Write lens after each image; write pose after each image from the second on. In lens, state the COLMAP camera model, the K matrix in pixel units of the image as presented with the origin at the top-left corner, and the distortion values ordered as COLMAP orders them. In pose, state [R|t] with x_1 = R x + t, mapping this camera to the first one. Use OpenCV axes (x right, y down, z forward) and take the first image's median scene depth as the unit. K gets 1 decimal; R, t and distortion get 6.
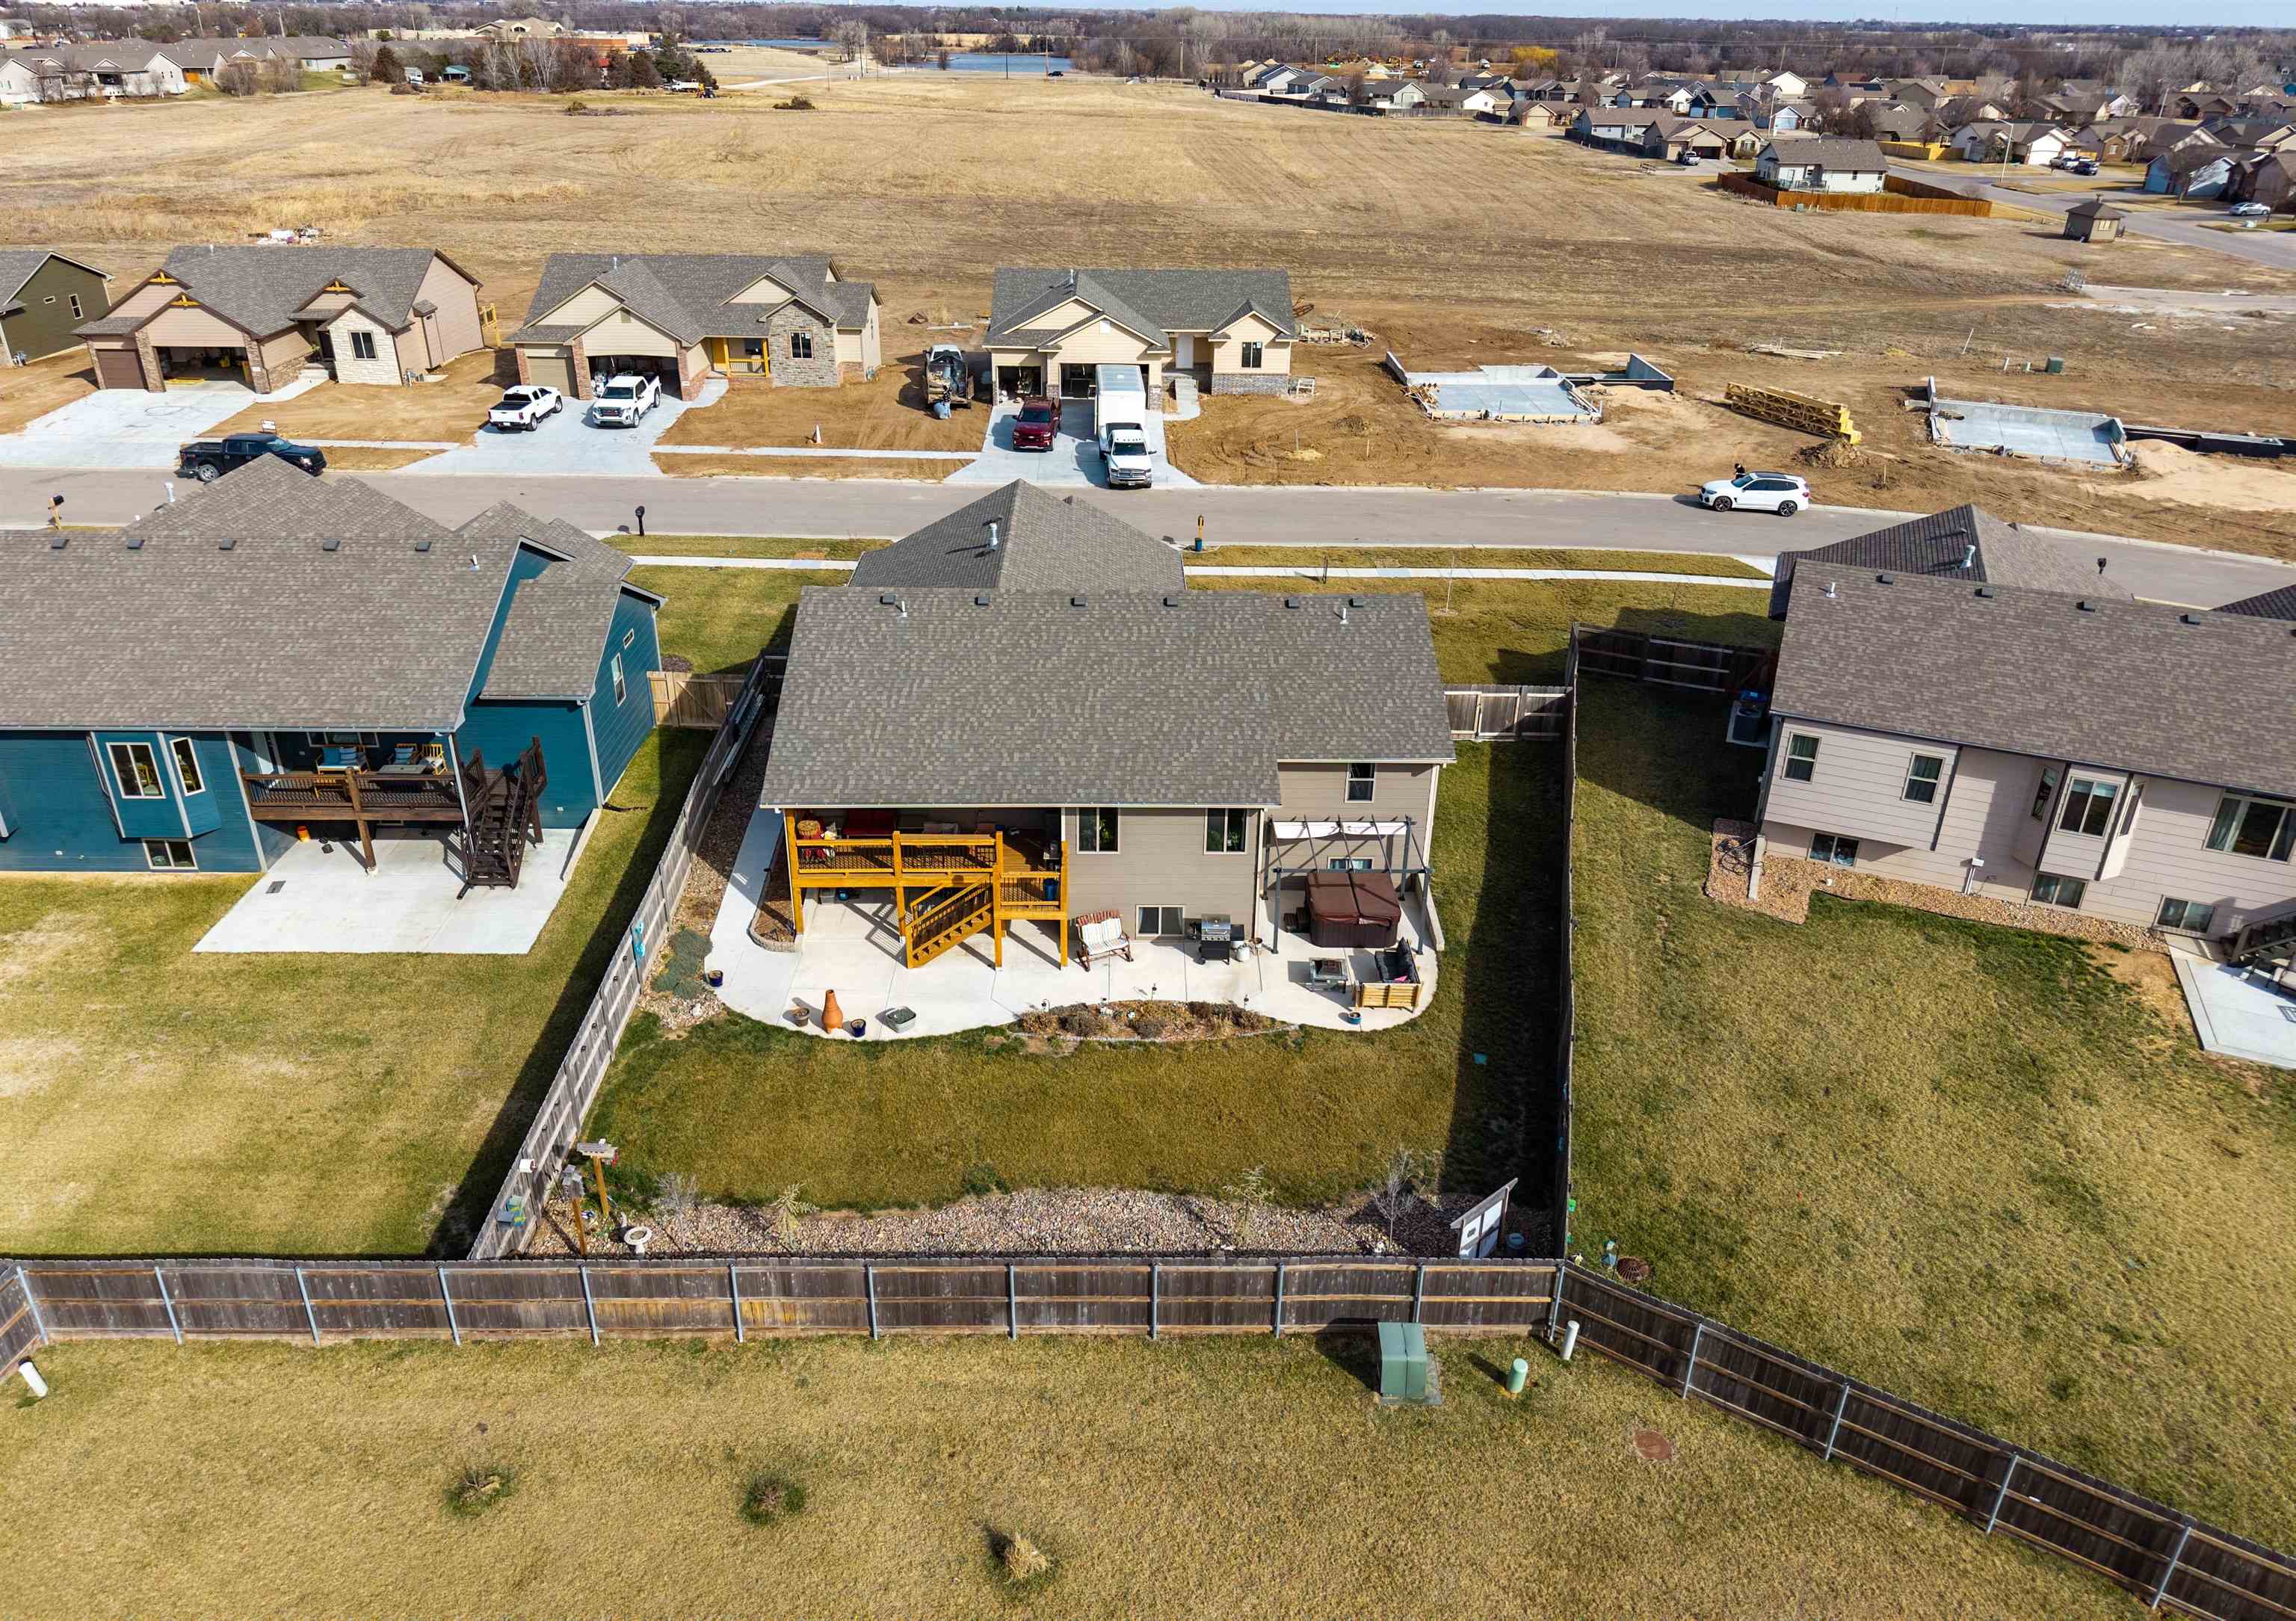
lens RADIAL K [[1587.3, 0, 1148.5], [0, 1587.3, 809.5], [0, 0, 1]] dist [0.006007, -0.005126]
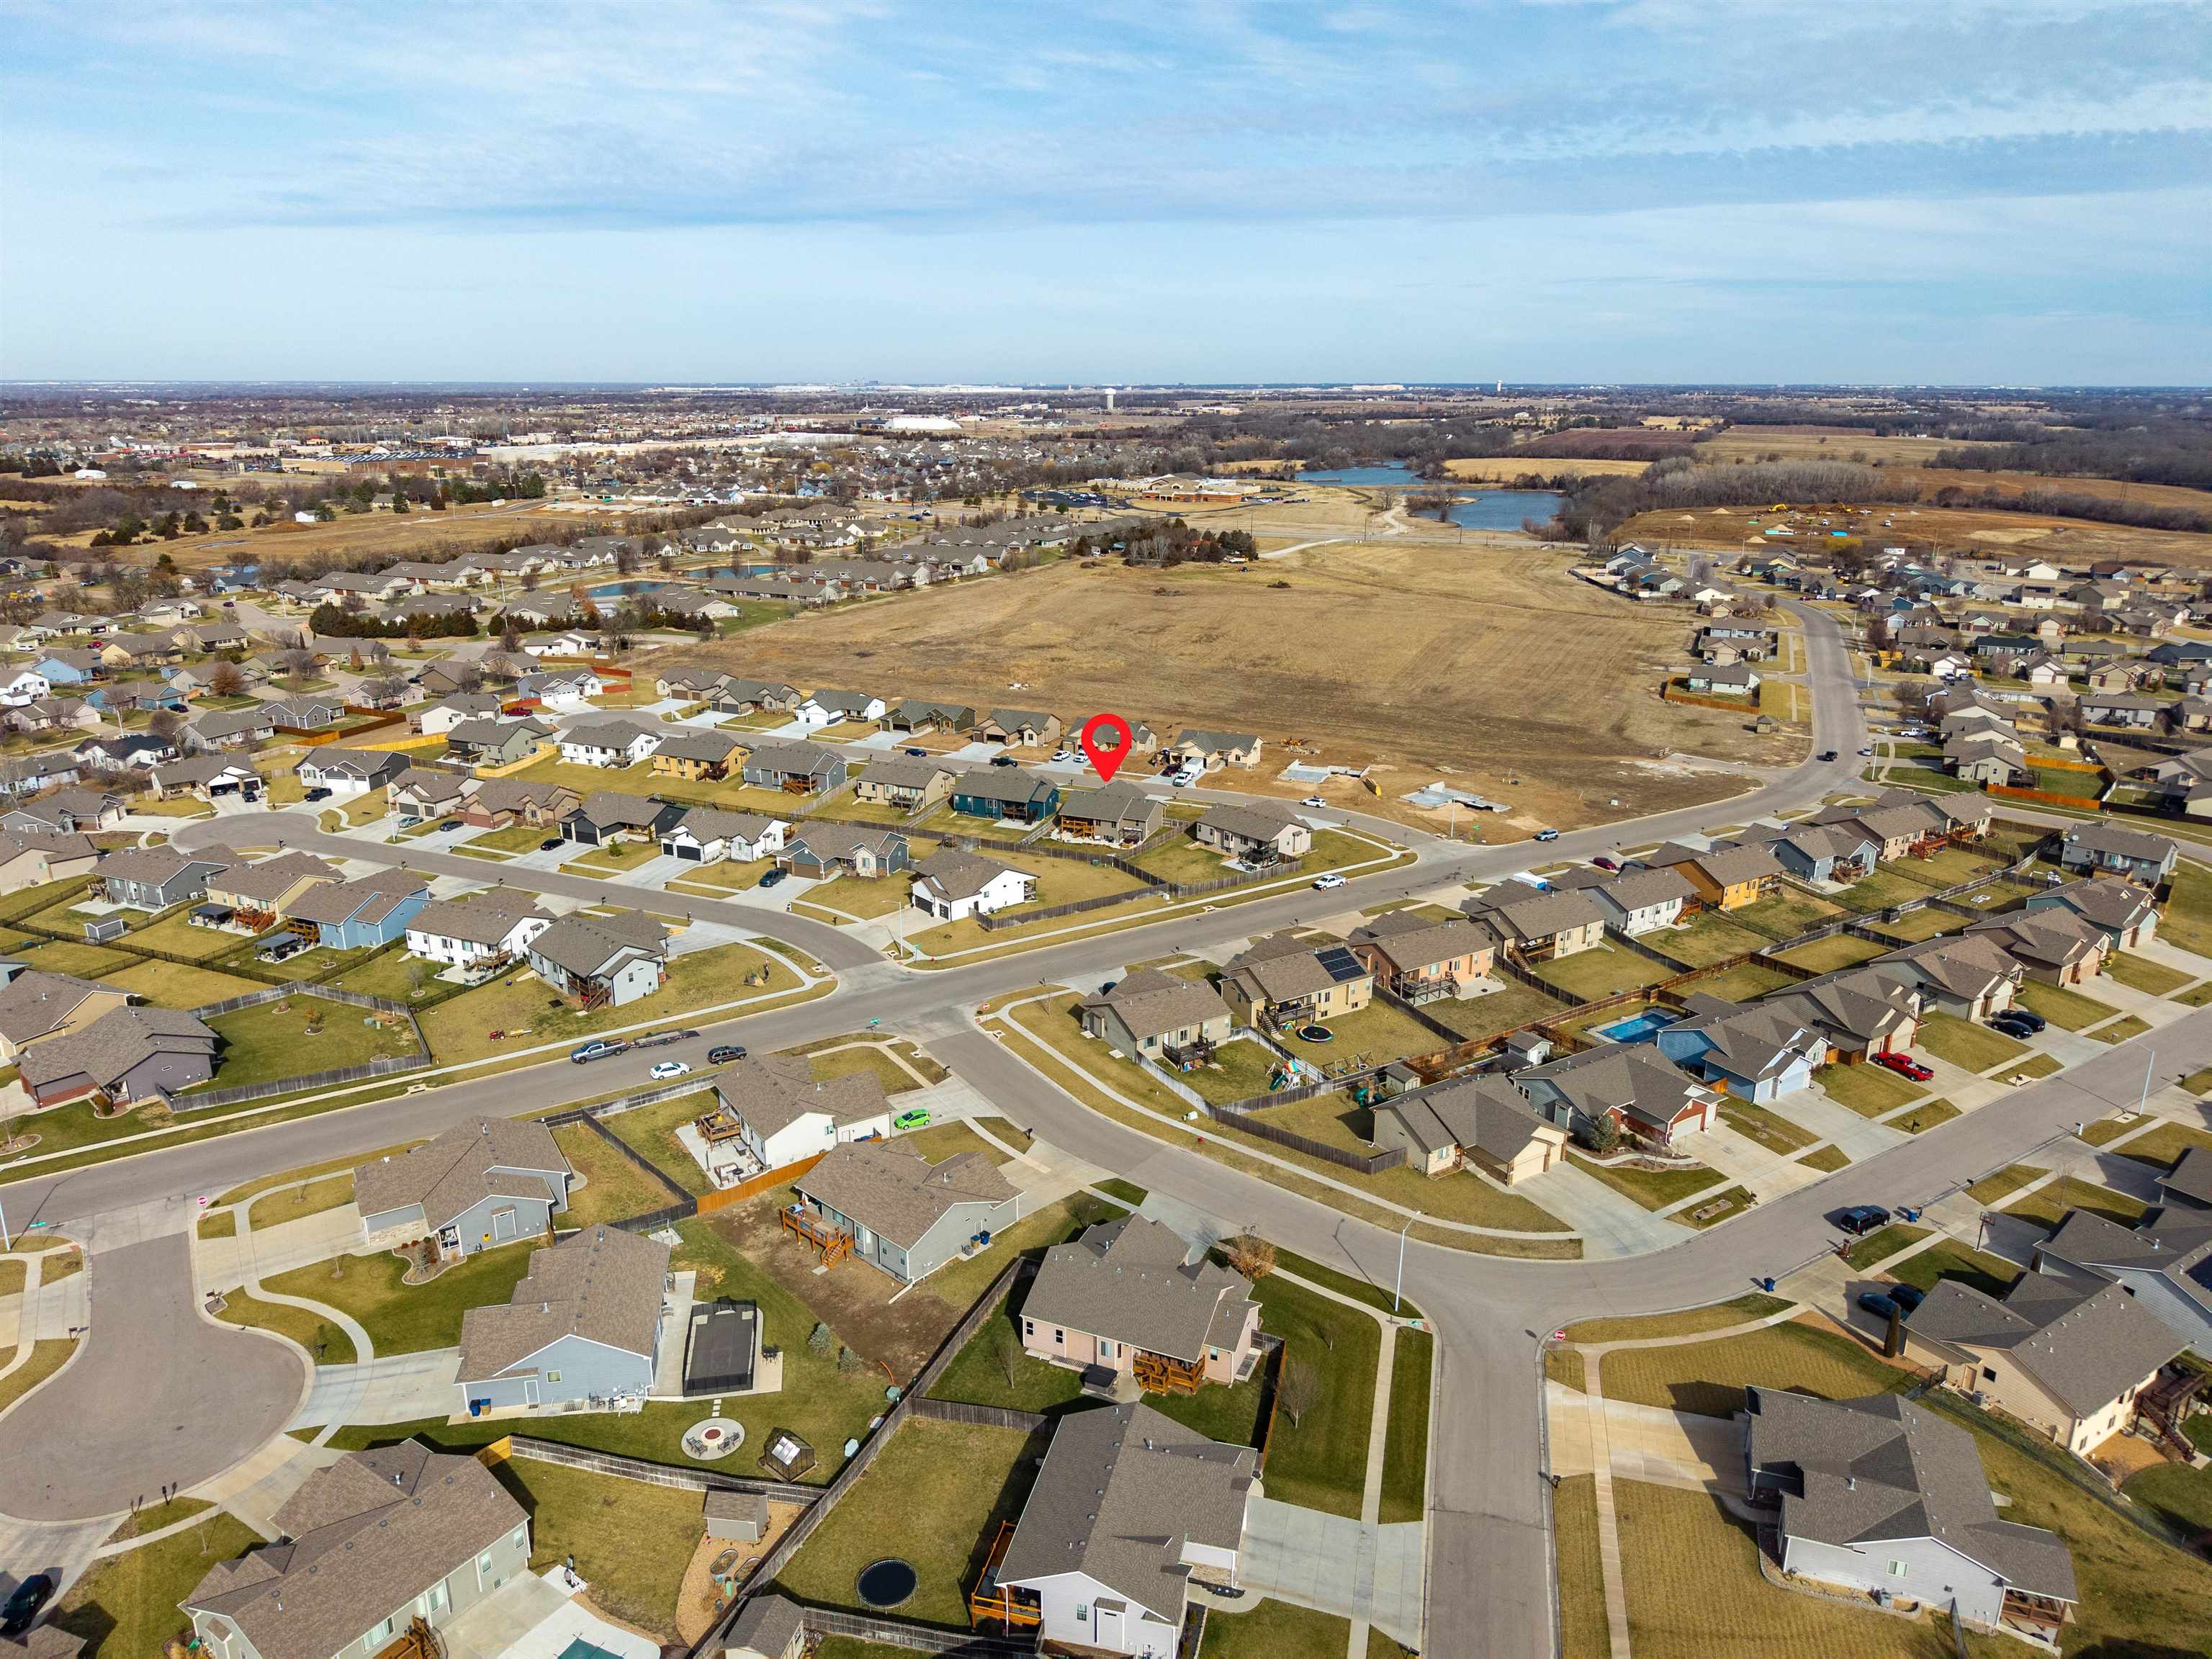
lens RADIAL K [[1503.9, 0, 1103.0], [0, 1503.9, 829.1], [0, 0, 1]] dist [-0.001562, -0.004342]
pose [[0.914342, 0.109839, -0.389761, 1.273326], [-0.178053, 0.973524, -0.143345, 0.486593], [0.363697, 0.200465, 0.909691, -2.530142]]
